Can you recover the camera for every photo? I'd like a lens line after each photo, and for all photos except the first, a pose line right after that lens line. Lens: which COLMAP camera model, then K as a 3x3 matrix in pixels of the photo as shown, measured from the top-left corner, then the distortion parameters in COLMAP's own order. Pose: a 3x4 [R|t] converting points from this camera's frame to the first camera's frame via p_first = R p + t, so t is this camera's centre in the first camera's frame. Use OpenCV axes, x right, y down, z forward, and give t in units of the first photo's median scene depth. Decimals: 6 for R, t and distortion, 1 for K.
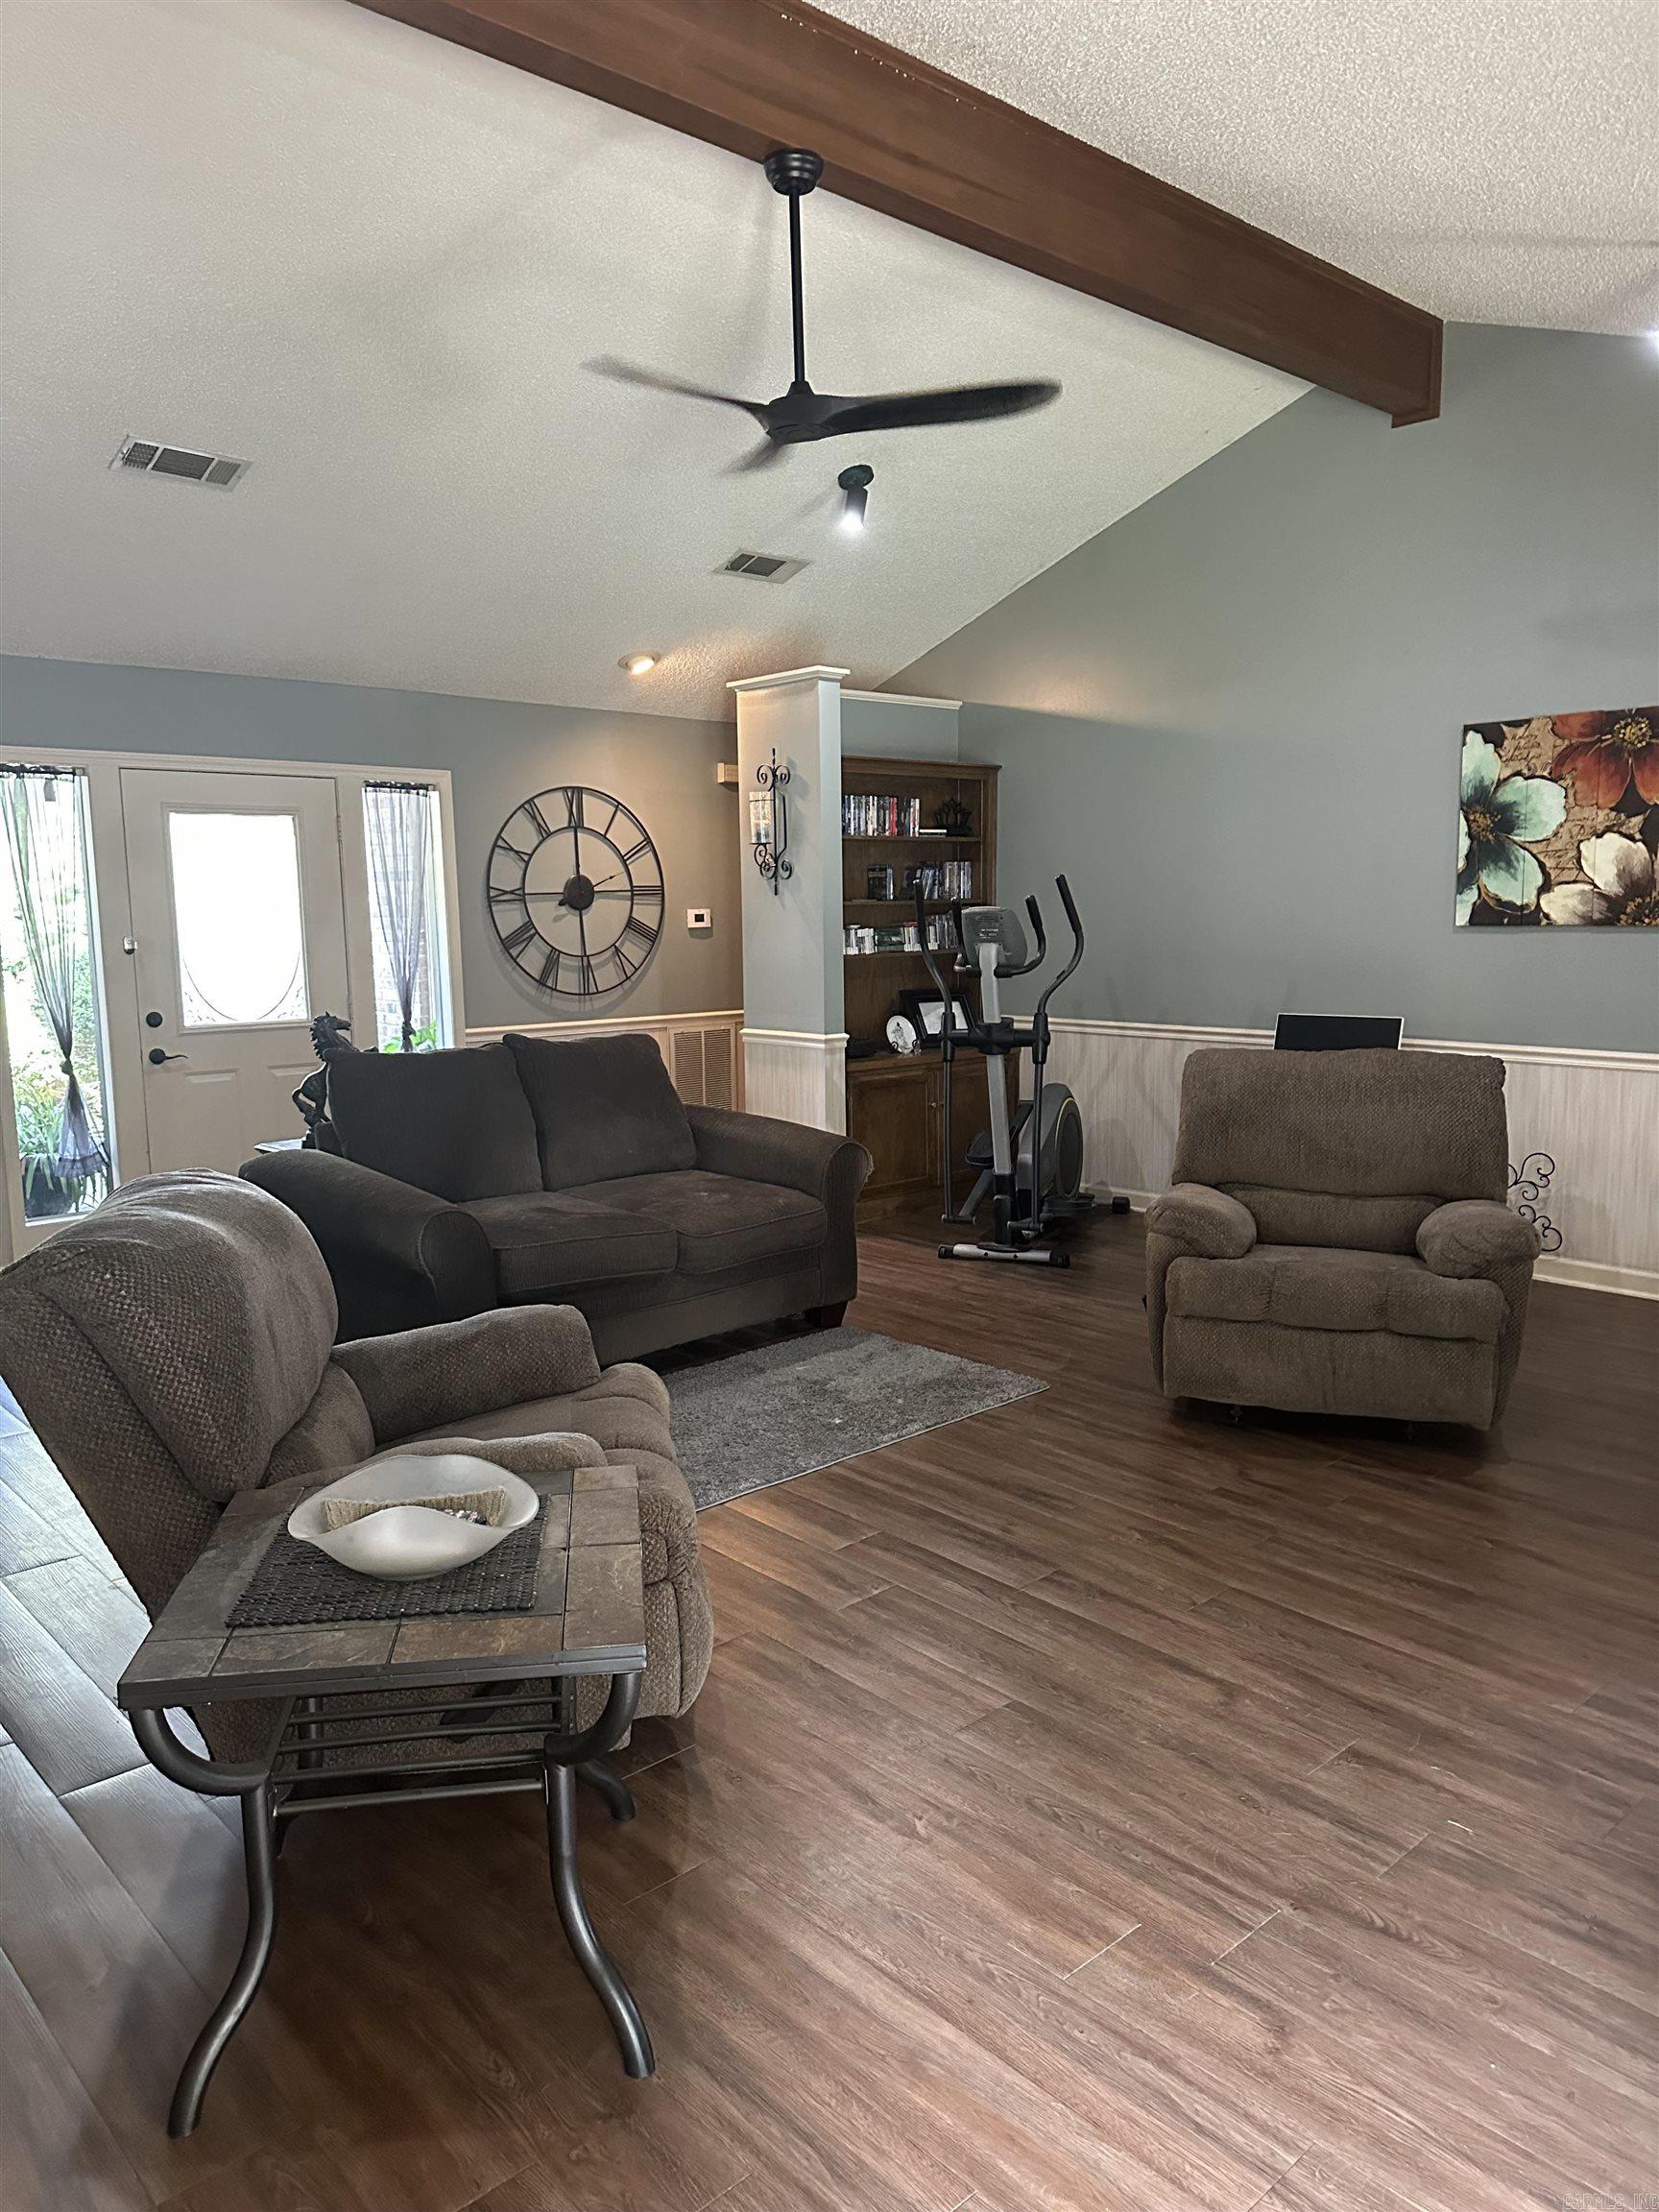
lens RADIAL K [[1560.9, 0, 819.2], [0, 1560.9, 1109.3], [0, 0, 1]] dist [0.053469, -0.054451]
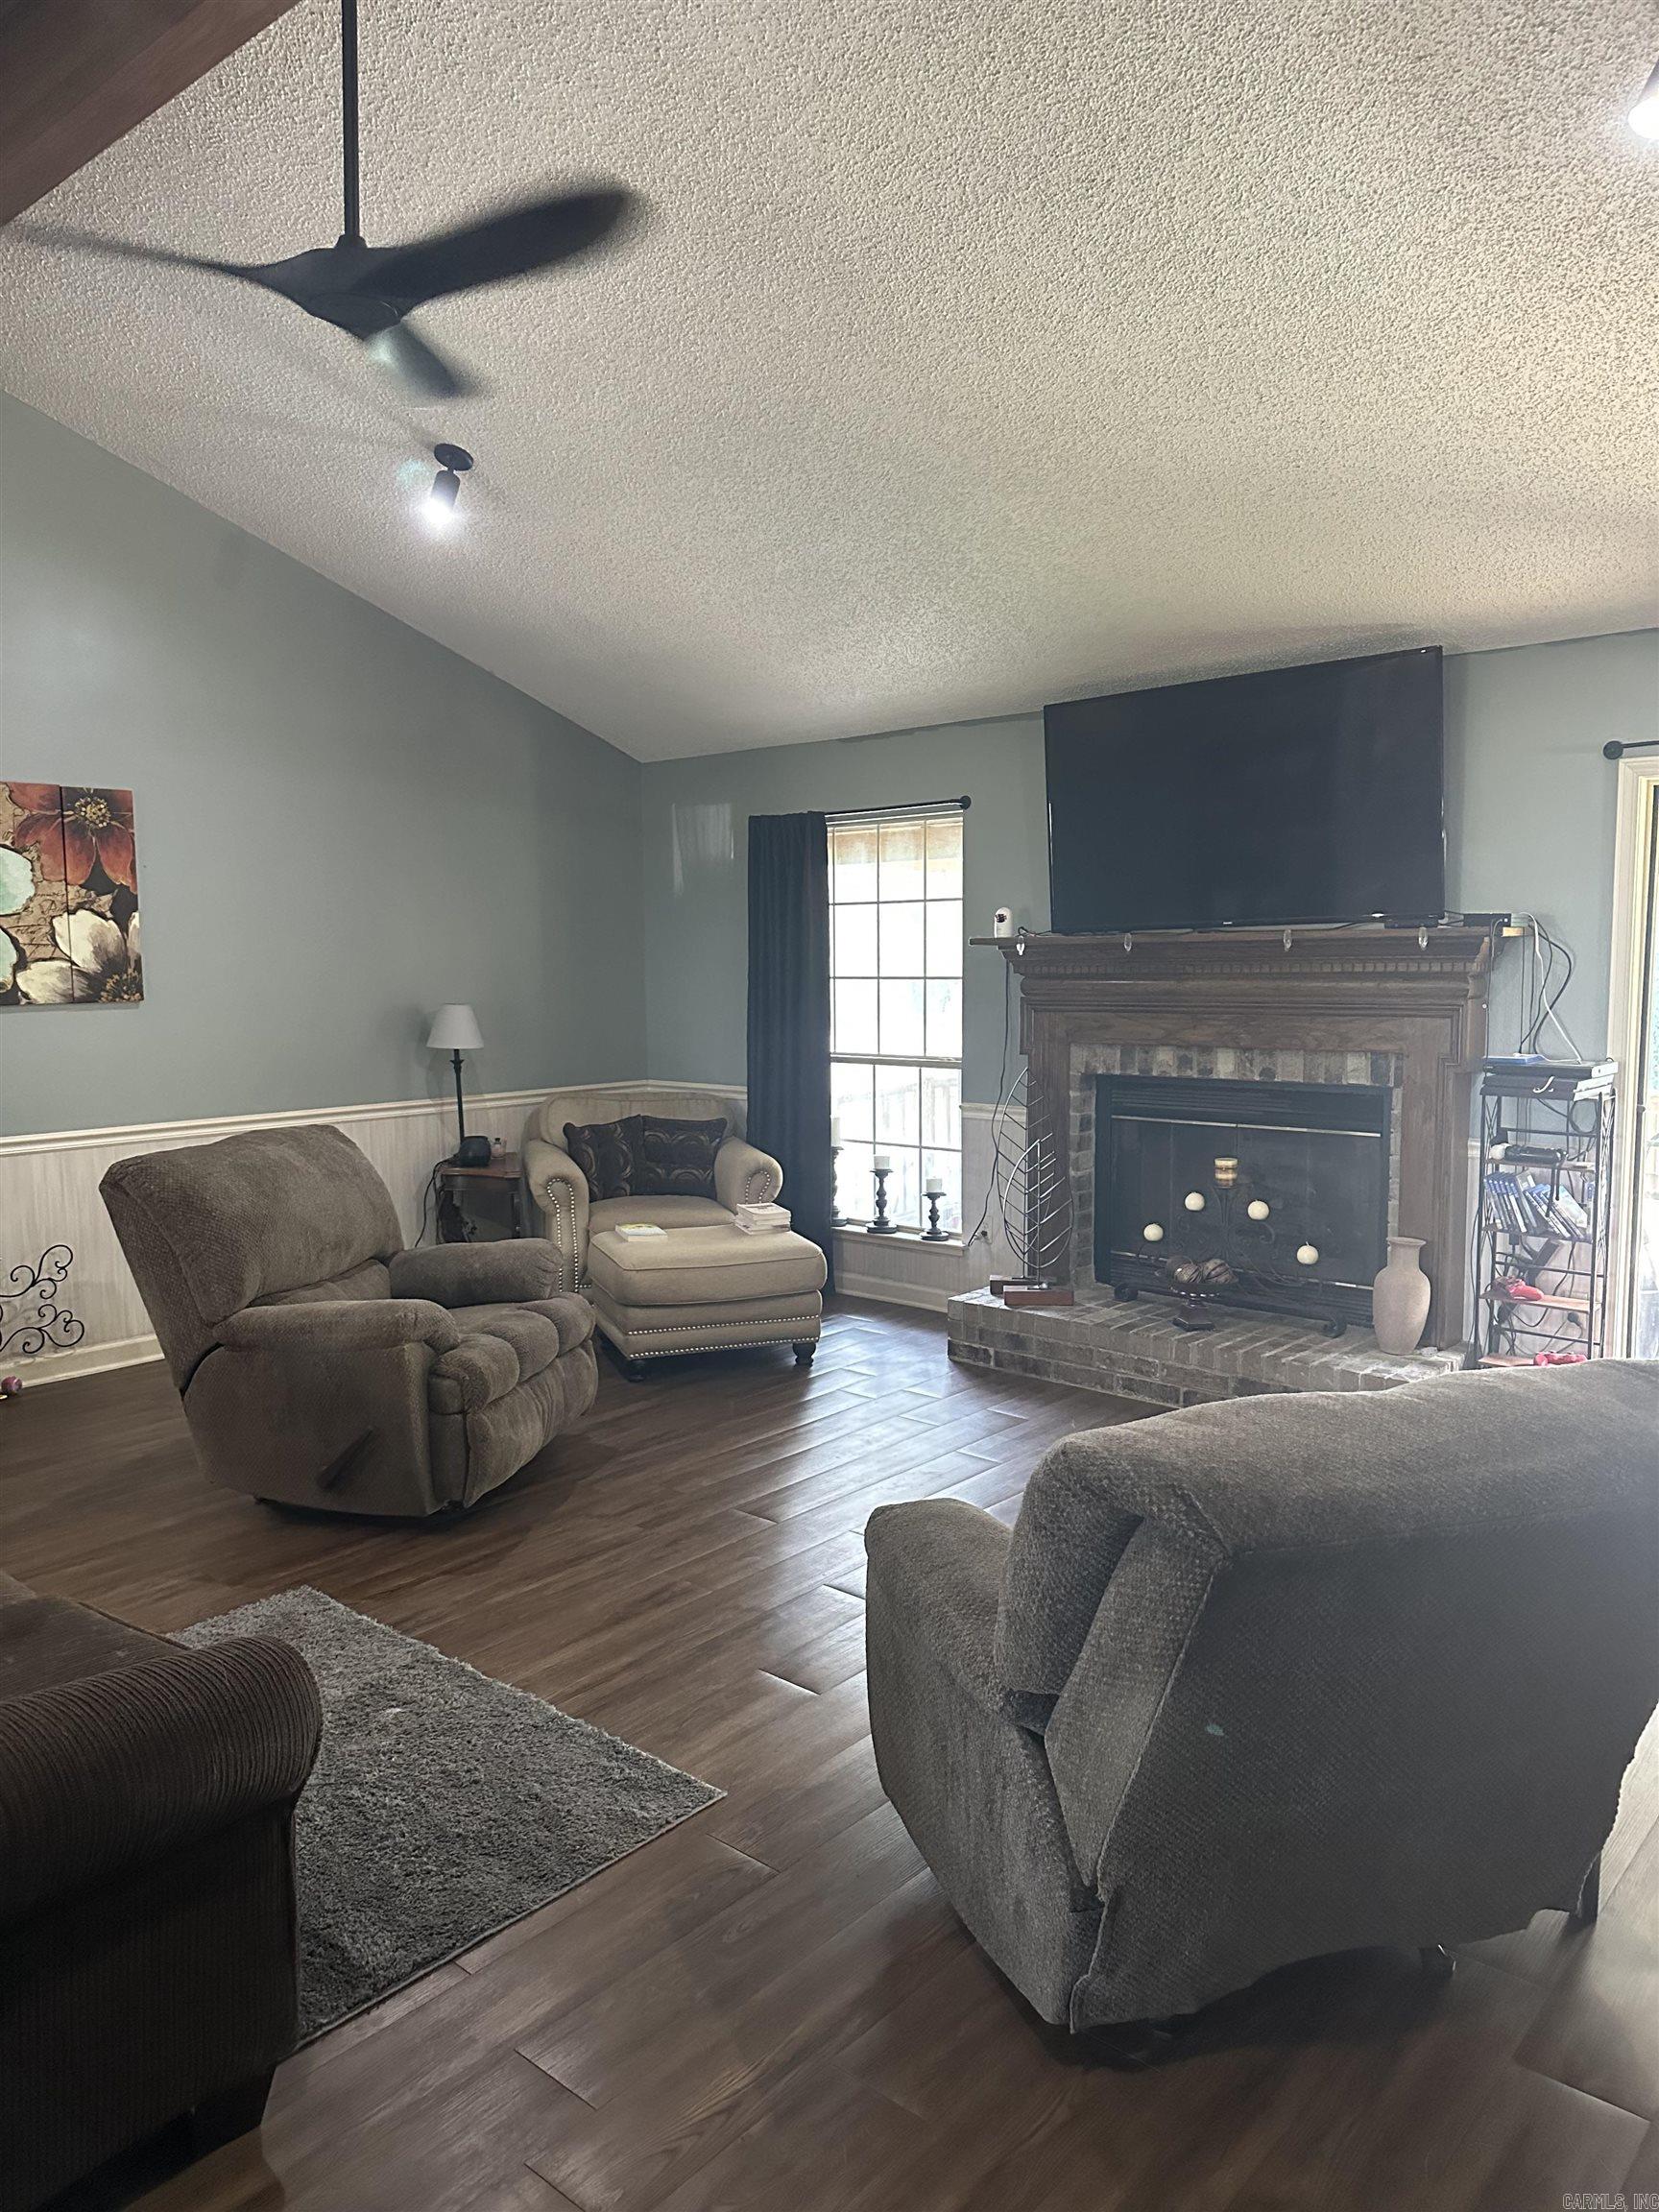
lens RADIAL K [[1560.9, 0, 817.8], [0, 1560.9, 1103.6], [0, 0, 1]] dist [0.053469, -0.054451]
pose [[-0.124471, -0.087754, 0.988335, -0.541024], [0.147856, 0.983320, 0.105930, -0.091171], [-0.981145, 0.159317, -0.109419, 0.667709]]
